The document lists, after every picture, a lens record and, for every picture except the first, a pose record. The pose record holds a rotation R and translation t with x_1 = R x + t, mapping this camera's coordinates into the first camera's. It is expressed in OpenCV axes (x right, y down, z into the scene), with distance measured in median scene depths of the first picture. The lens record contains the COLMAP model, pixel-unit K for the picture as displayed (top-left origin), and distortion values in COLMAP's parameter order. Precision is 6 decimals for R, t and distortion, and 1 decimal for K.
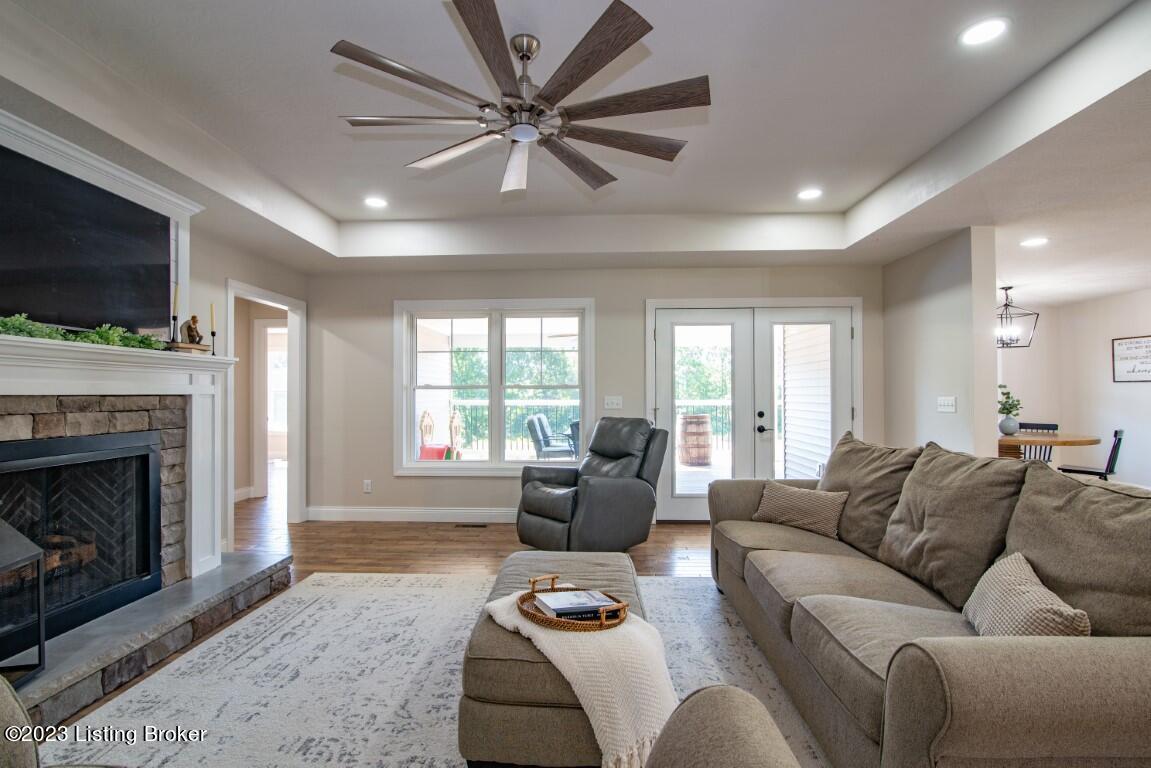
lens RADIAL K [[534.9, 0, 584.3], [0, 534.9, 386.8], [0, 0, 1]] dist [-0.003351, -0.000240]
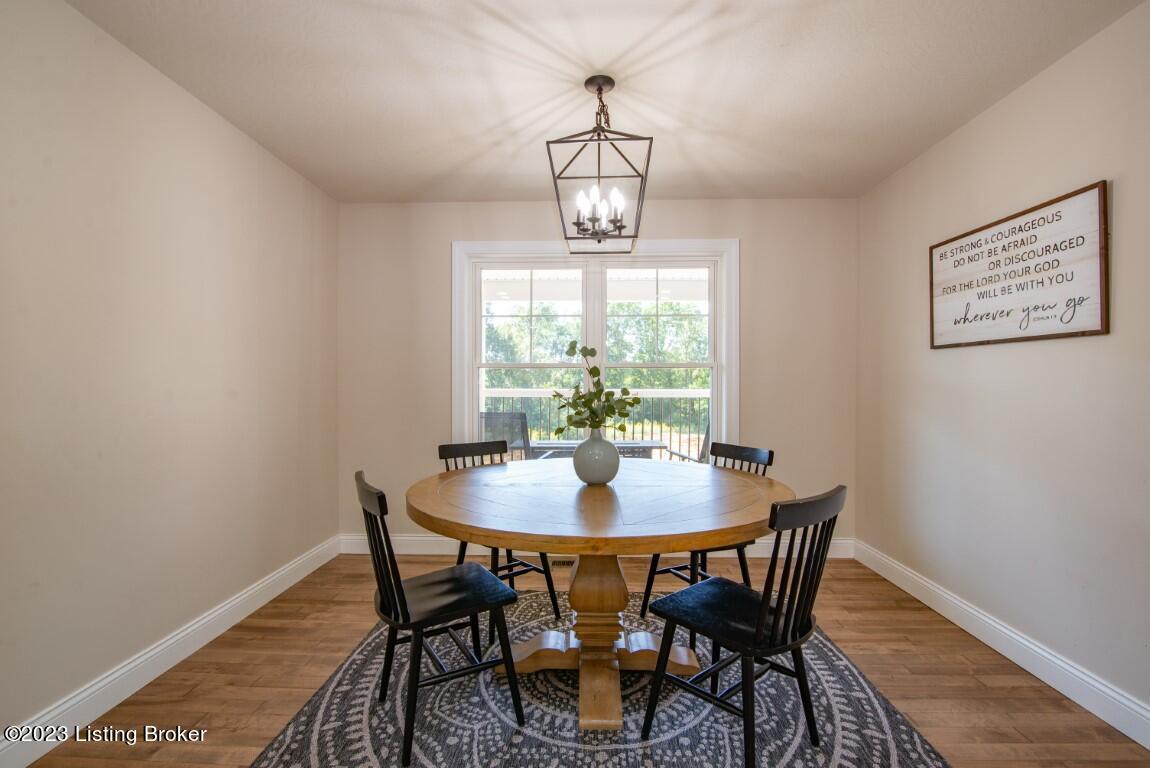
lens RADIAL K [[545.4, 0, 575.0], [0, 545.4, 384.0], [0, 0, 1]] dist [-0.001643, -0.000097]
pose [[0.999907, 0.004674, 0.012831, 1.581584], [-0.004859, 0.999884, 0.014447, 0.032741], [-0.012762, -0.014508, 0.999813, 1.282084]]
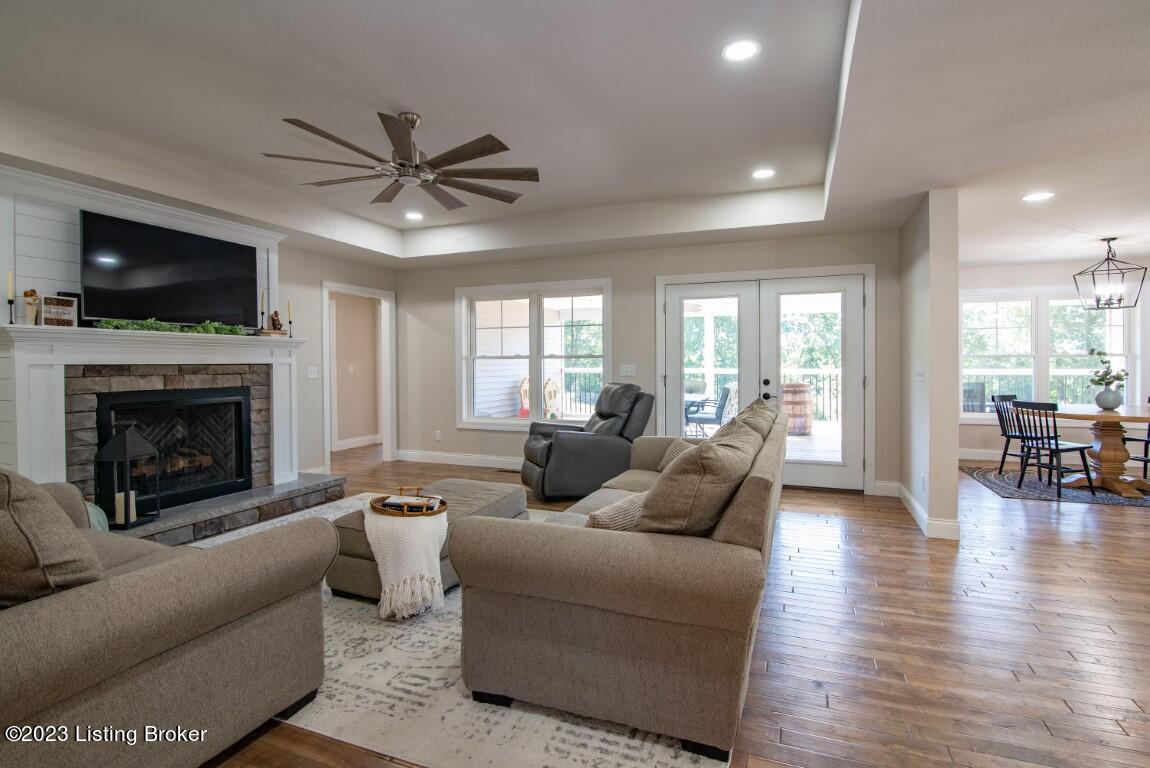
lens RADIAL K [[550.2, 0, 616.8], [0, 550.2, 367.8], [0, 0, 1]] dist [-0.001778, -0.000551]
pose [[0.954037, 0.001635, -0.299685, 0.616438], [0.005405, 0.999729, 0.022659, -0.003739], [0.299641, -0.023238, 0.953769, -0.177420]]
